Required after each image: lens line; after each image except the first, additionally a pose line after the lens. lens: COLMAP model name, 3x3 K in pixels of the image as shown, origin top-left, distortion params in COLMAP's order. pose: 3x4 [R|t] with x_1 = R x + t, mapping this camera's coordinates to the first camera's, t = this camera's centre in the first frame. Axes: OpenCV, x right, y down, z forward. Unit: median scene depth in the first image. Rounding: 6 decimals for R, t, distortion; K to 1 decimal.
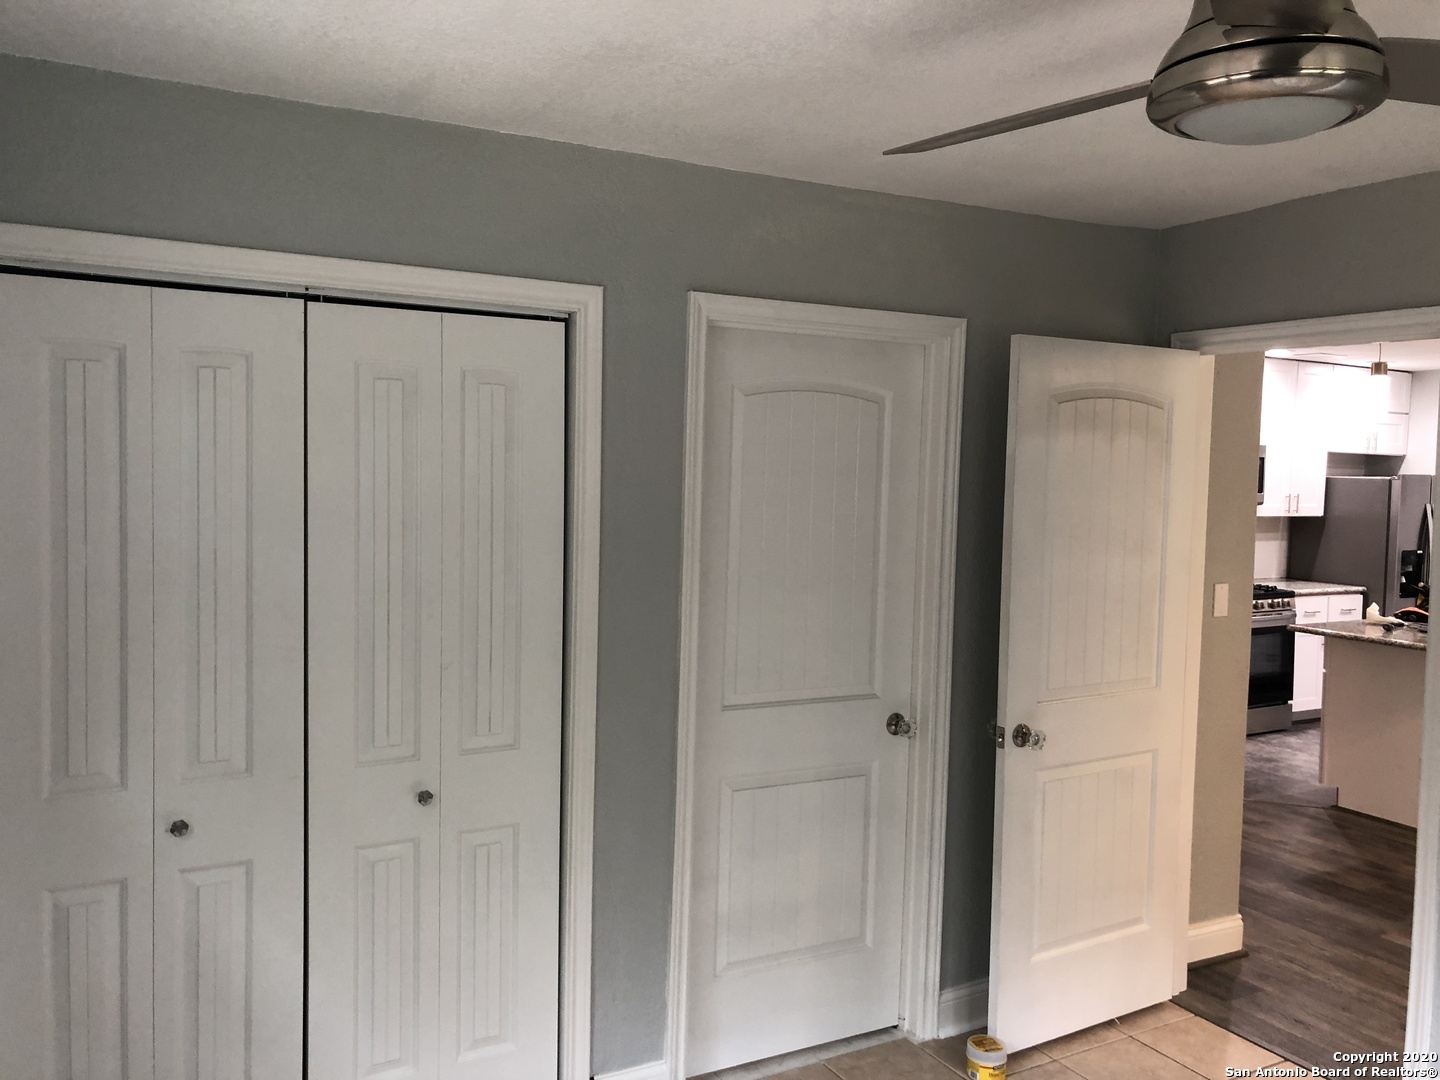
lens RADIAL K [[1174.3, 0, 668.2], [0, 1174.3, 523.5], [0, 0, 1]] dist [-0.007241, -0.002885]
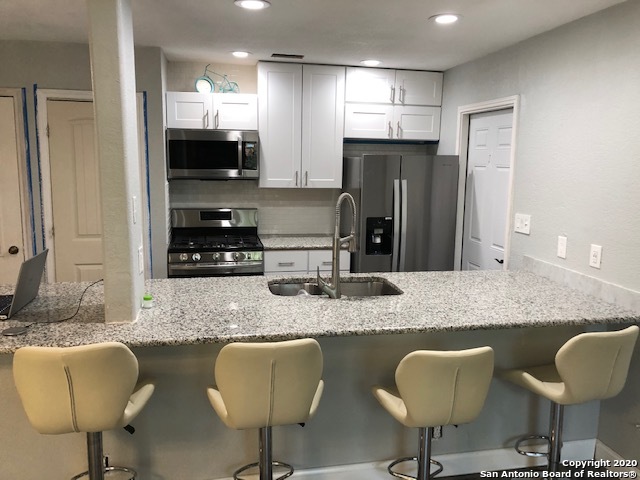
lens RADIAL K [[528.8, 0, 311.1], [0, 528.8, 233.4], [0, 0, 1]] dist [0.067408, -0.008421]
pose [[0.960439, 0.032854, -0.276546, 0.693389], [-0.007225, 0.995622, 0.093188, -0.010610], [0.278397, -0.087504, 0.956472, 0.428751]]
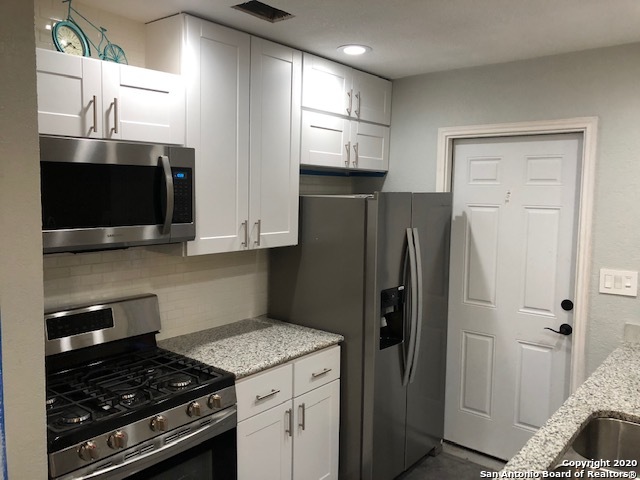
lens RADIAL K [[535.7, 0, 327.3], [0, 535.7, 236.1], [0, 0, 1]] dist [0.060093, -0.005182]
pose [[0.911332, -0.045043, 0.409200, 0.429939], [0.025481, 0.998262, 0.053136, -0.031269], [-0.410883, -0.037997, 0.910896, 0.660387]]
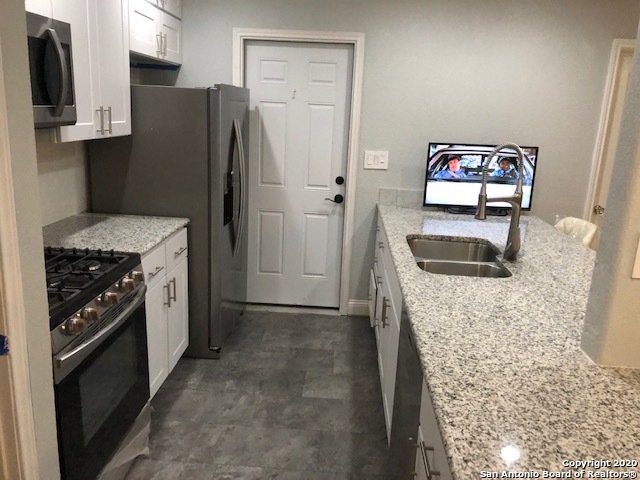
lens RADIAL K [[532.9, 0, 320.0], [0, 532.9, 240.0], [0, 0, 1]] dist [0.001997, -0.017262]
pose [[0.499861, -0.208142, 0.840723, 0.302595], [0.007192, 0.971658, 0.236282, -0.021752], [-0.866076, -0.112062, 0.487191, 0.704171]]
